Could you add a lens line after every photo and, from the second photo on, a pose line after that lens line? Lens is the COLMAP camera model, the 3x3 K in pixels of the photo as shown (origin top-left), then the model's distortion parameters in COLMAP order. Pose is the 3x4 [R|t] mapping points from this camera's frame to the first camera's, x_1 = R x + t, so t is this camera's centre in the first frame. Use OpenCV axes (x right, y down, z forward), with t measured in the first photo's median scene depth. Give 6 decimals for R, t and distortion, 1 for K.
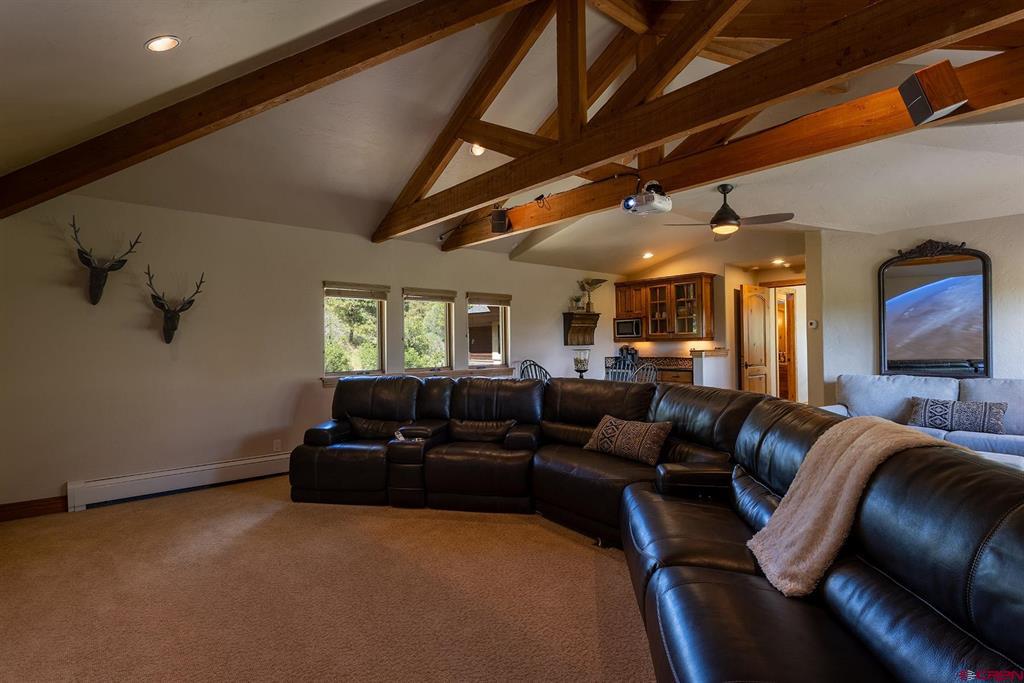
lens RADIAL K [[496.9, 0, 512.0], [0, 496.9, 341.5], [0, 0, 1]] dist [-0.000135, 0.000201]
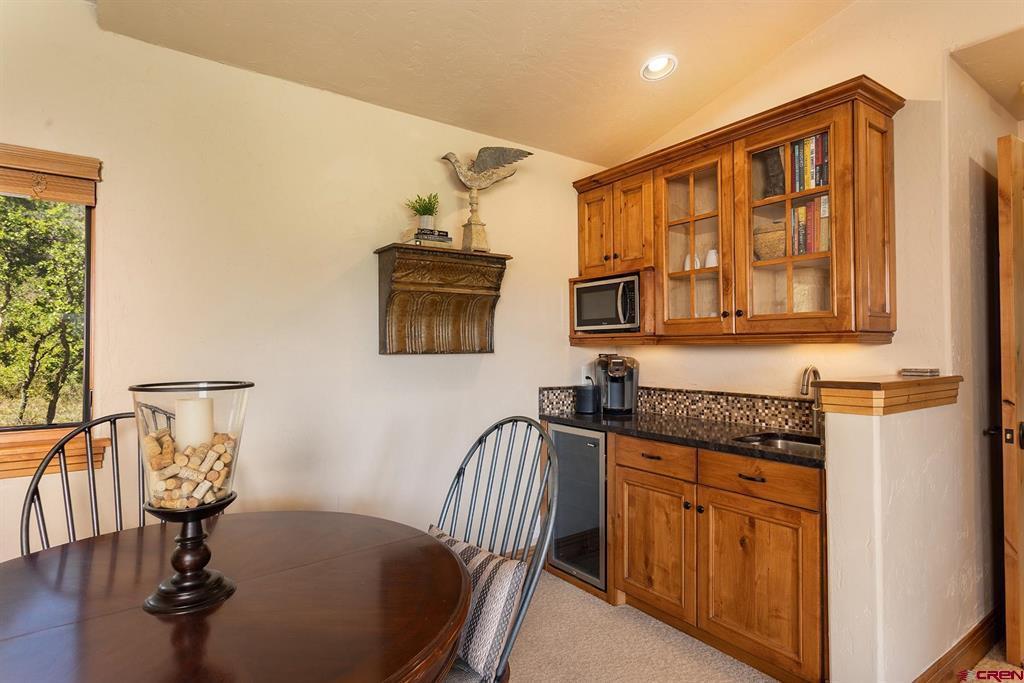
lens RADIAL K [[541.3, 0, 512.0], [0, 541.3, 341.5], [0, 0, 1]] dist [0.000421, -0.000007]
pose [[0.996597, 0.007814, -0.082058, 0.208899], [-0.008444, 0.999937, -0.007337, 0.002107], [0.081995, 0.008005, 0.996601, 0.648029]]
